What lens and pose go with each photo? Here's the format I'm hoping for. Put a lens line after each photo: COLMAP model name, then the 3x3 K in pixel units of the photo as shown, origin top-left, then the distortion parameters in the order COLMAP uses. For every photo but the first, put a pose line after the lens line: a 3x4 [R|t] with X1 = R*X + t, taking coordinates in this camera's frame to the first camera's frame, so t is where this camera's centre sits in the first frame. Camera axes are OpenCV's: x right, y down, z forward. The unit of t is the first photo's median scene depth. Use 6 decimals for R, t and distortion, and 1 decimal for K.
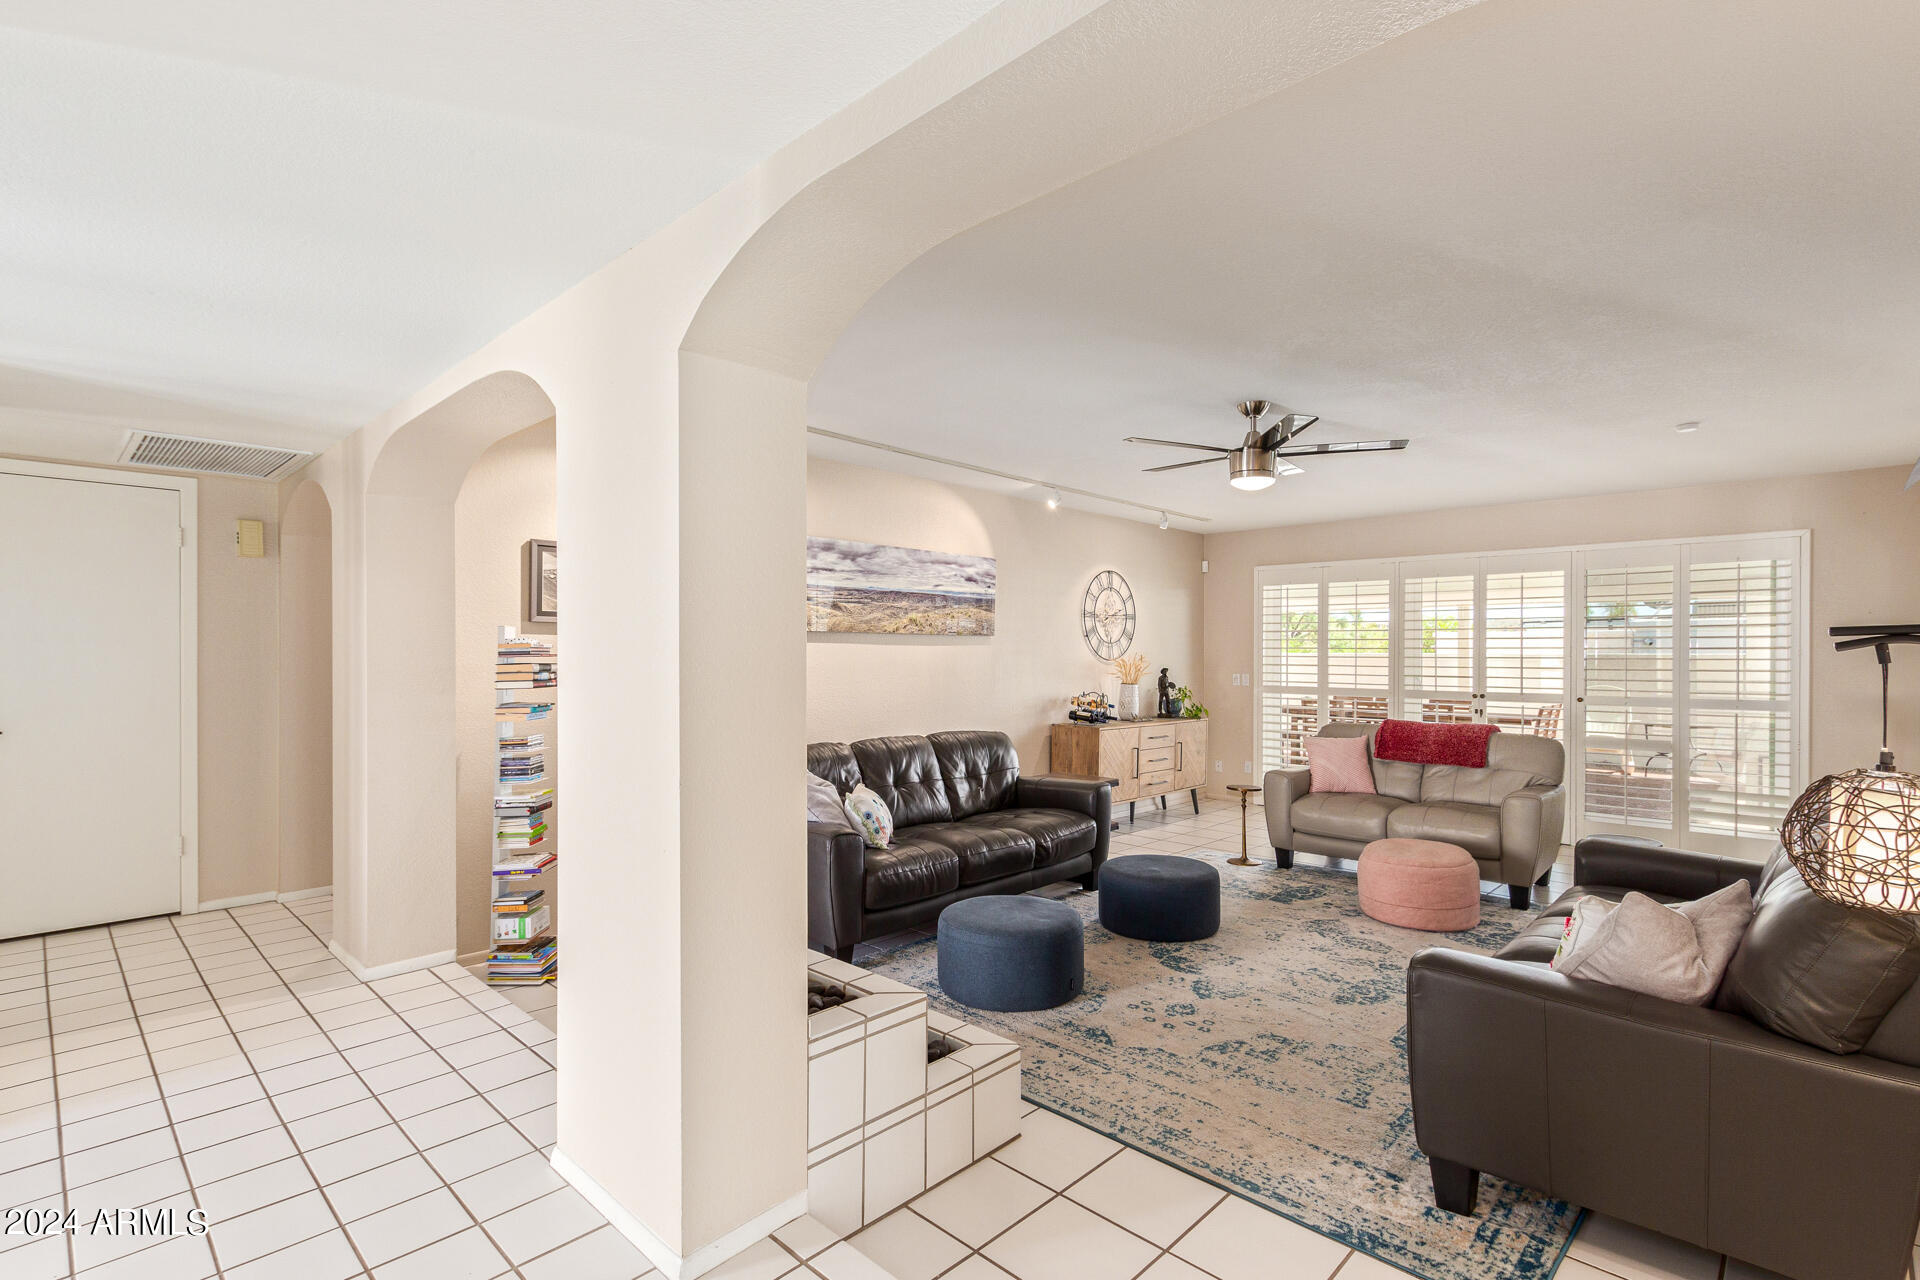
lens RADIAL K [[899.4, 0, 967.2], [0, 899.4, 651.0], [0, 0, 1]] dist [0.016184, 0.000196]
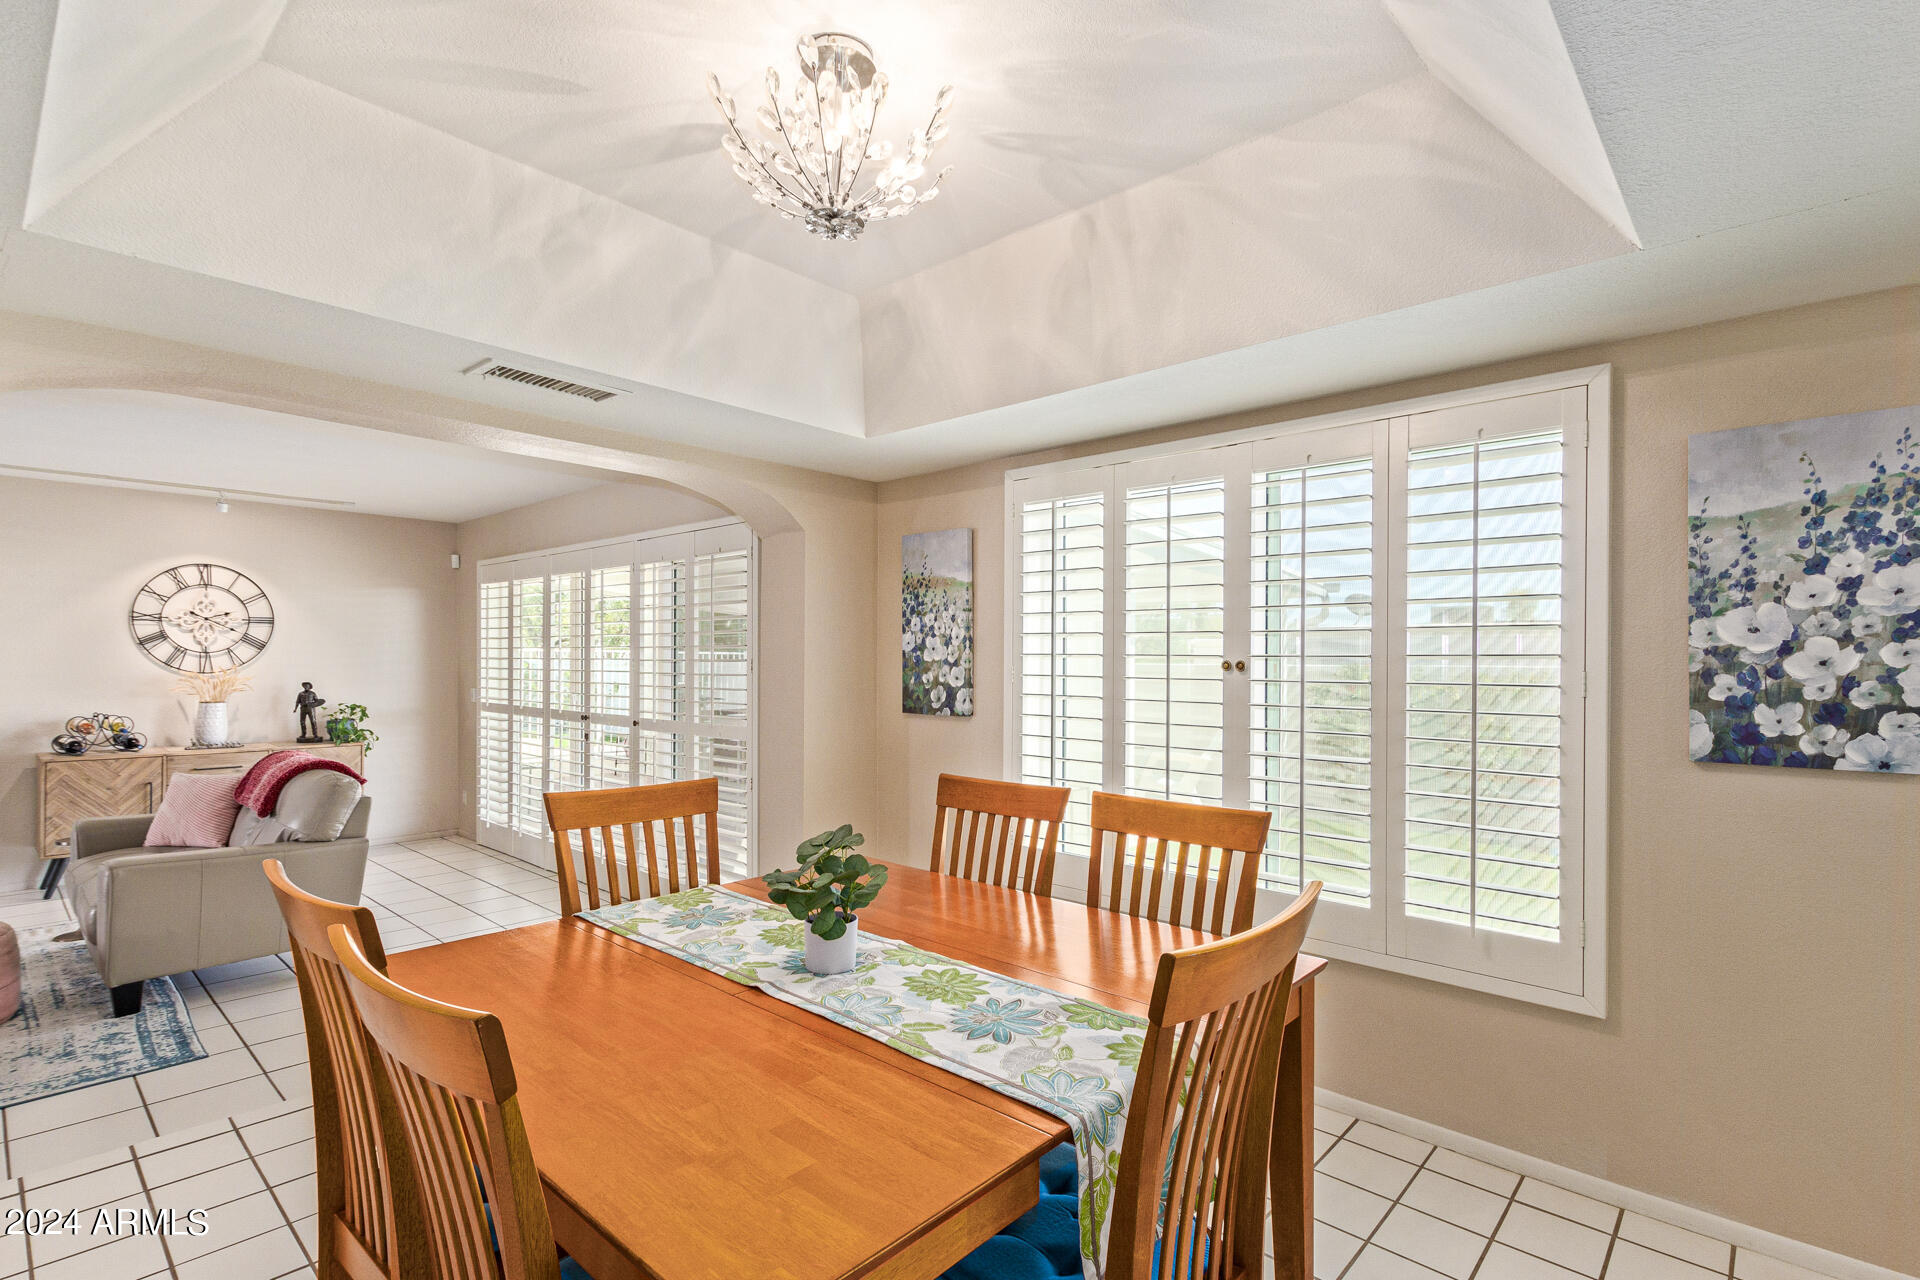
lens RADIAL K [[910.0, 0, 964.8], [0, 910.0, 650.6], [0, 0, 1]] dist [0.004620, -0.000903]
pose [[0.999793, 0.000345, 0.020326, 1.101441], [-0.000261, 0.999991, -0.004138, -0.009385], [-0.020327, 0.004131, 0.999785, 0.205655]]
